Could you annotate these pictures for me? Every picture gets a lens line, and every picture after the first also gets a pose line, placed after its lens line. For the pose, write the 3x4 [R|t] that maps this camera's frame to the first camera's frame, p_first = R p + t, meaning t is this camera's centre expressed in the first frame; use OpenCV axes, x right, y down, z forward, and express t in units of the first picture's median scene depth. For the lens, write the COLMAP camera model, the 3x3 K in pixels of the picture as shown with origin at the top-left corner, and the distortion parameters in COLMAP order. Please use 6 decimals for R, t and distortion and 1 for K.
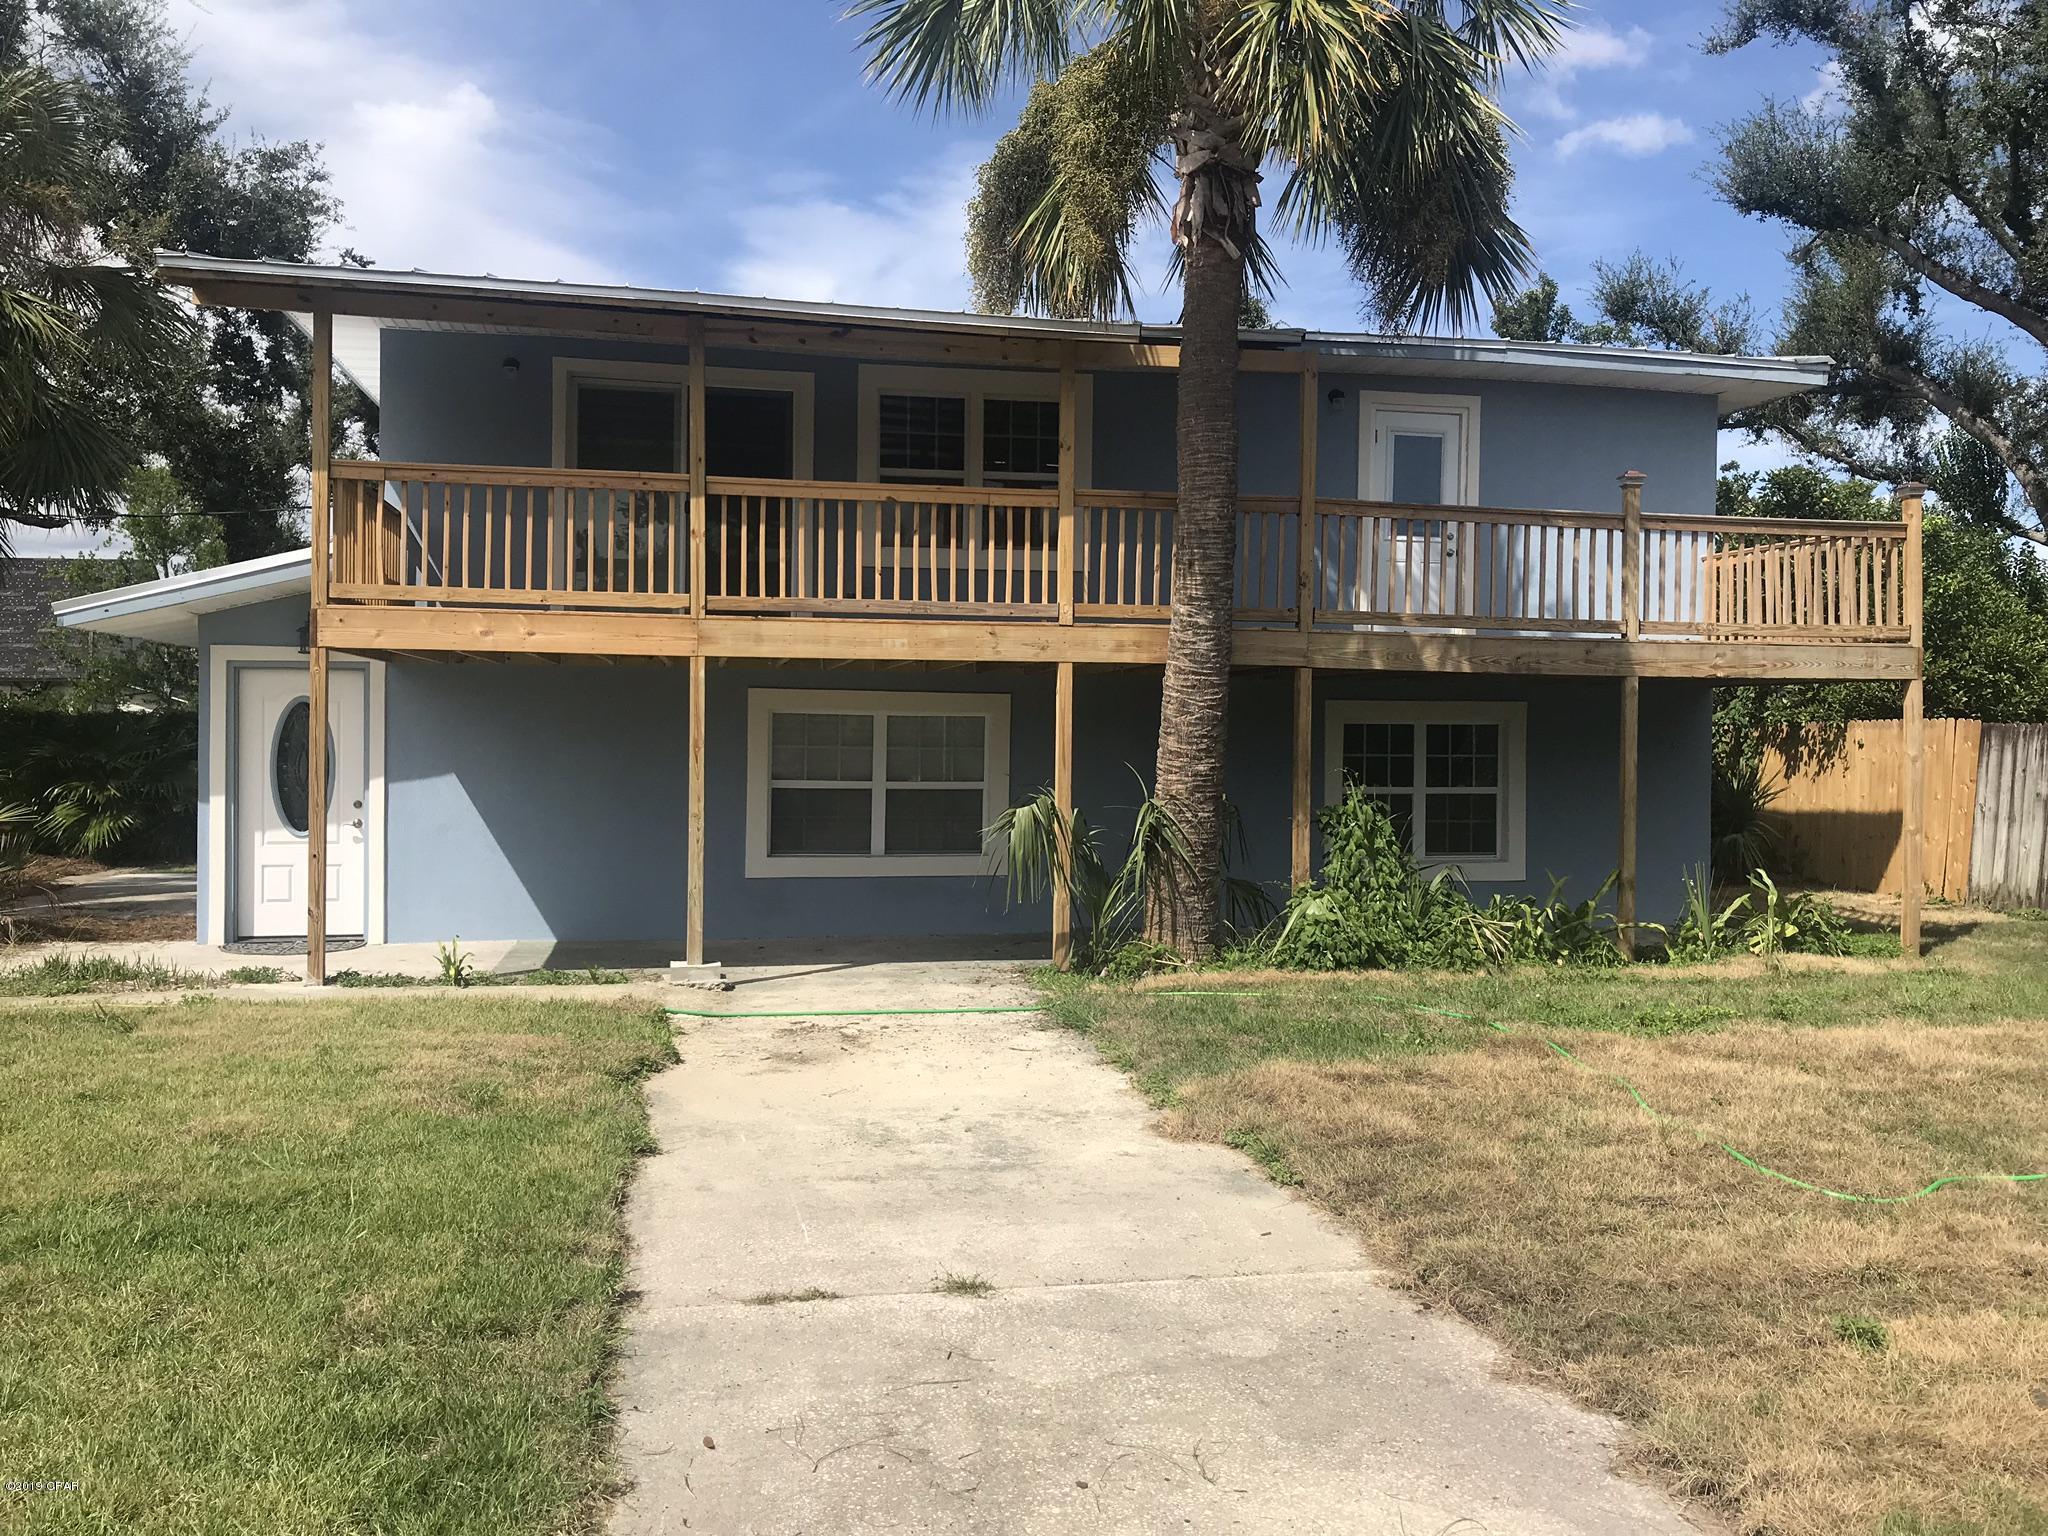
lens RADIAL K [[1670.3, 0, 1028.7], [0, 1670.3, 768.3], [0, 0, 1]] dist [0.020382, -0.018334]
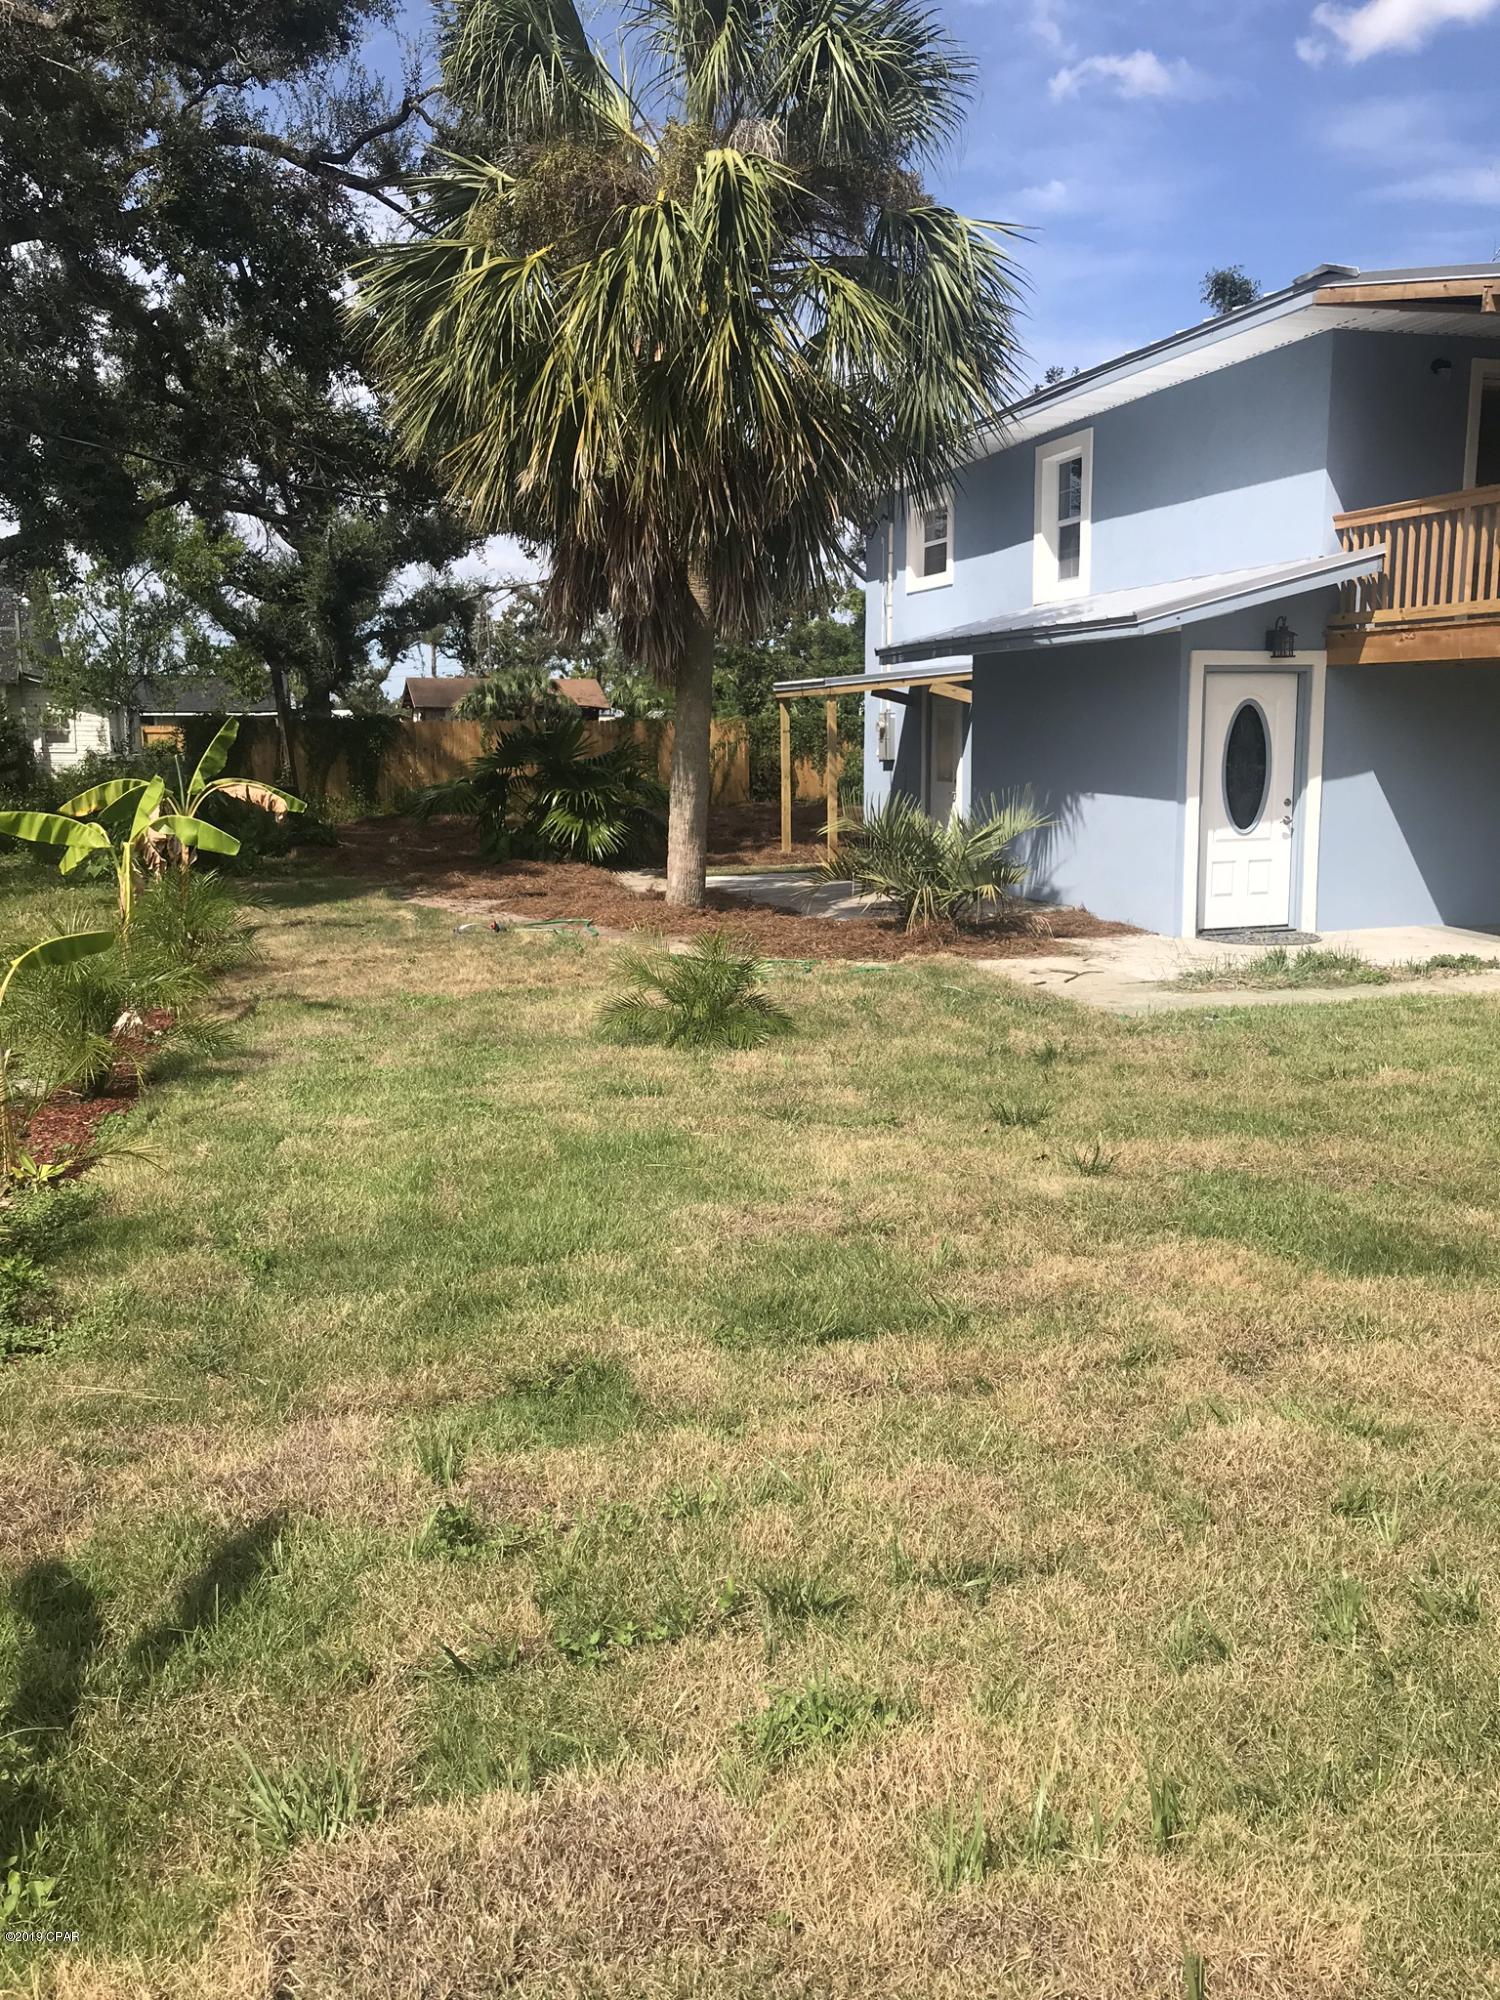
lens RADIAL K [[1631.1, 0, 759.5], [0, 1631.1, 1001.4], [0, 0, 1]] dist [0.020382, -0.018334]
pose [[0.994221, -0.035253, 0.101402, -0.813740], [0.019808, 0.988568, 0.149468, -0.014516], [-0.105512, -0.146595, 0.983553, 0.002077]]
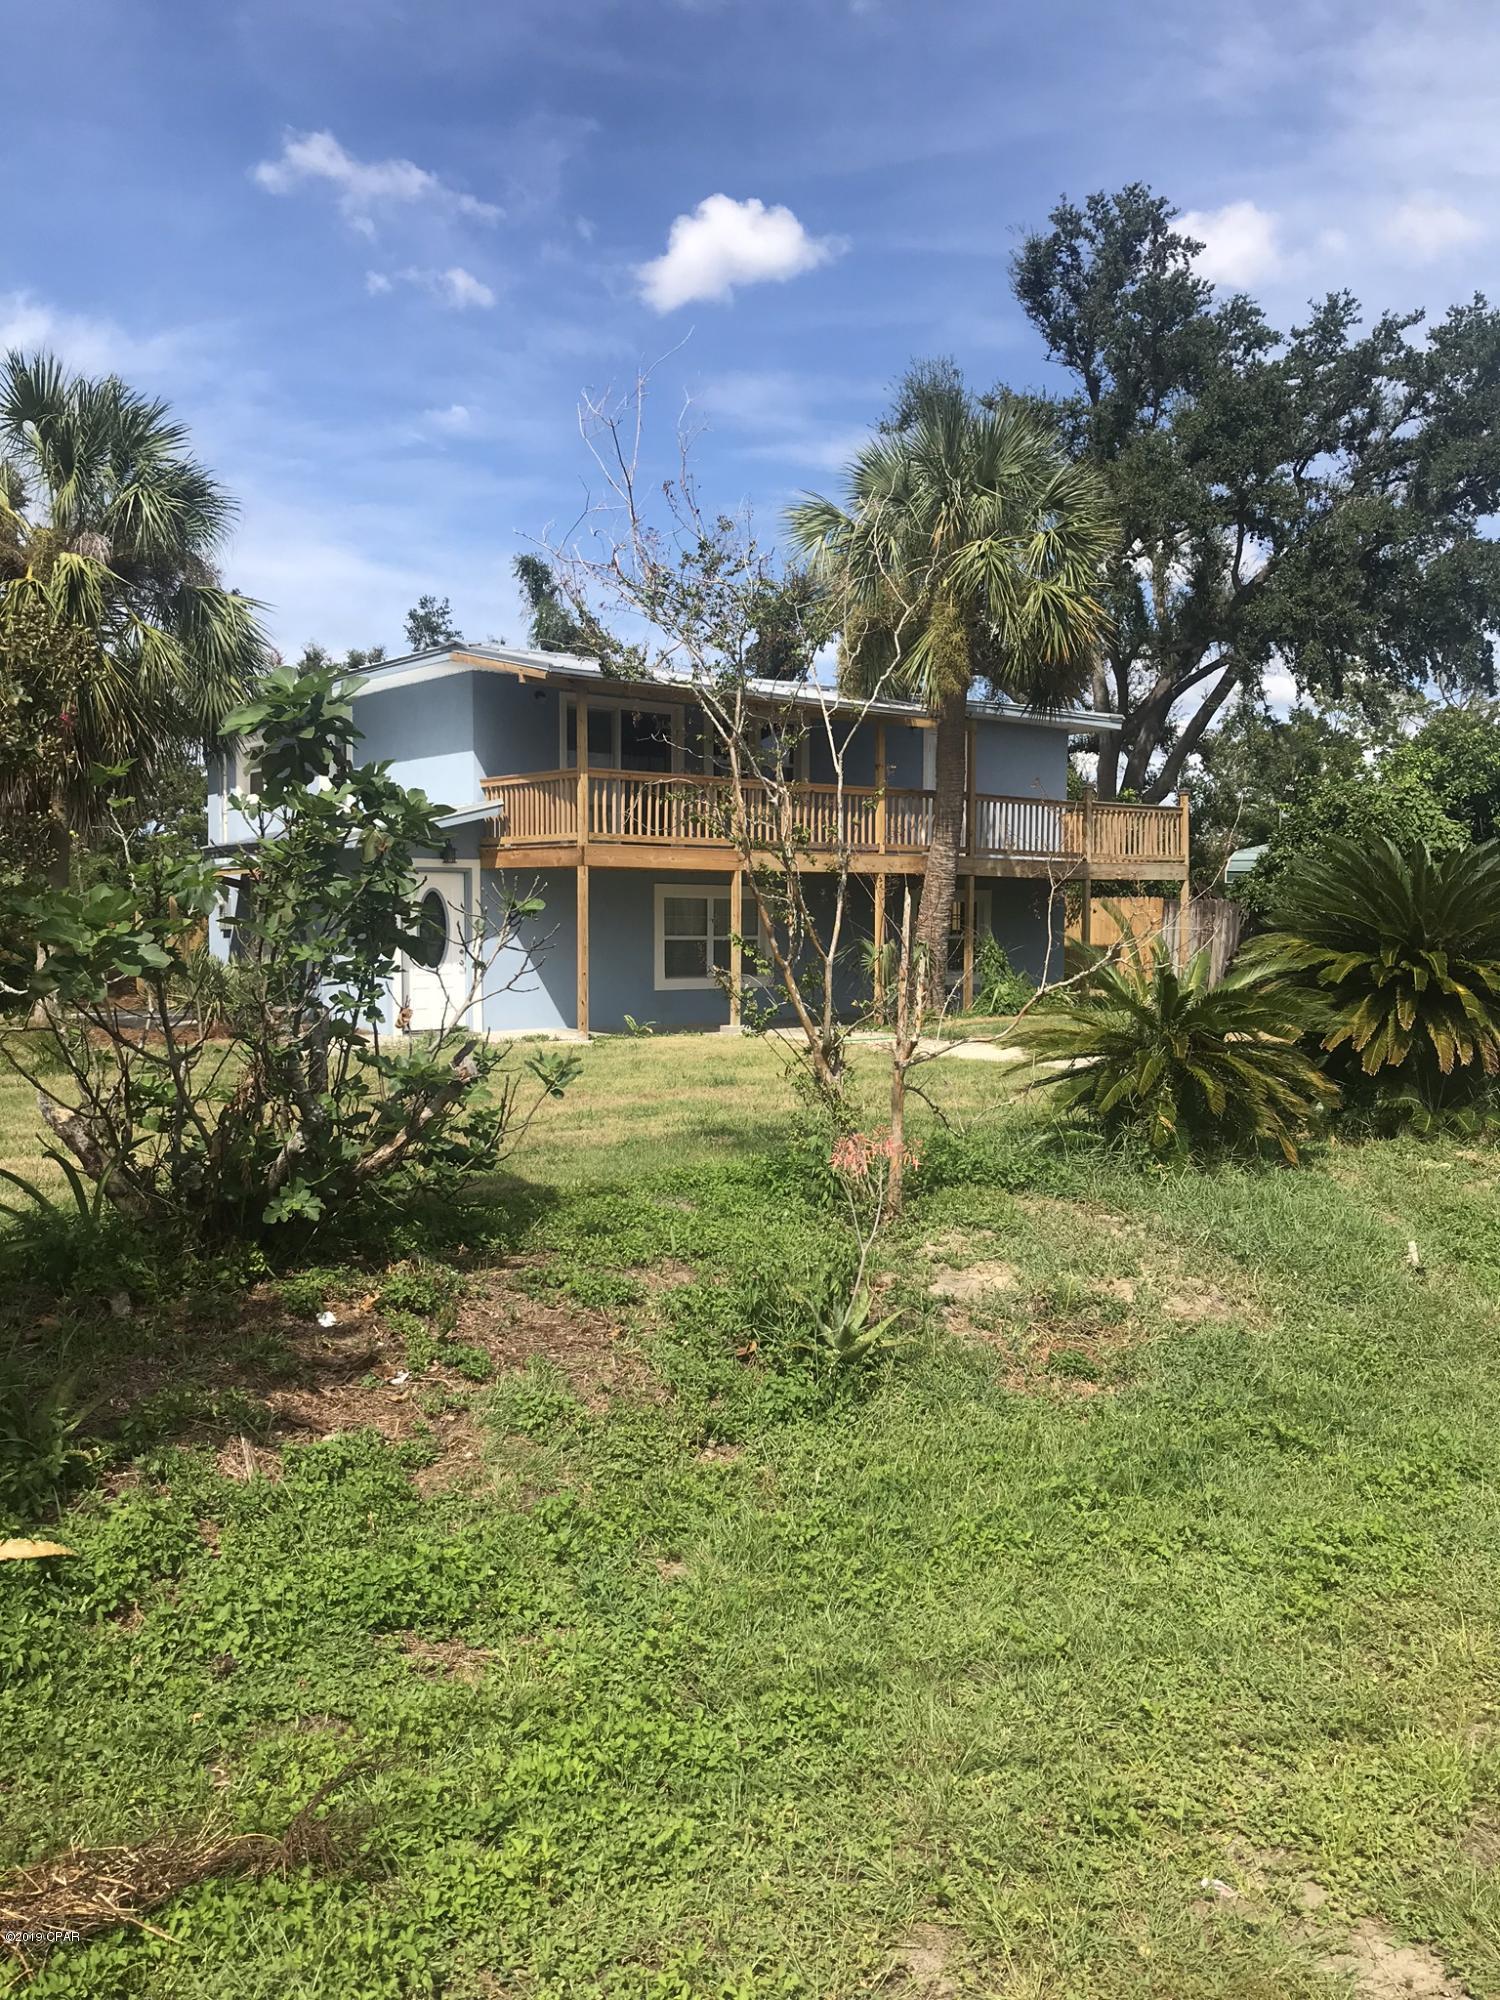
lens RADIAL K [[1631.1, 0, 761.6], [0, 1631.1, 984.5], [0, 0, 1]] dist [0.020382, -0.018334]
pose [[0.897102, -0.025366, 0.441094, -0.827209], [0.012220, 0.999393, 0.032618, 0.004420], [-0.441654, -0.023872, 0.896868, -0.593826]]
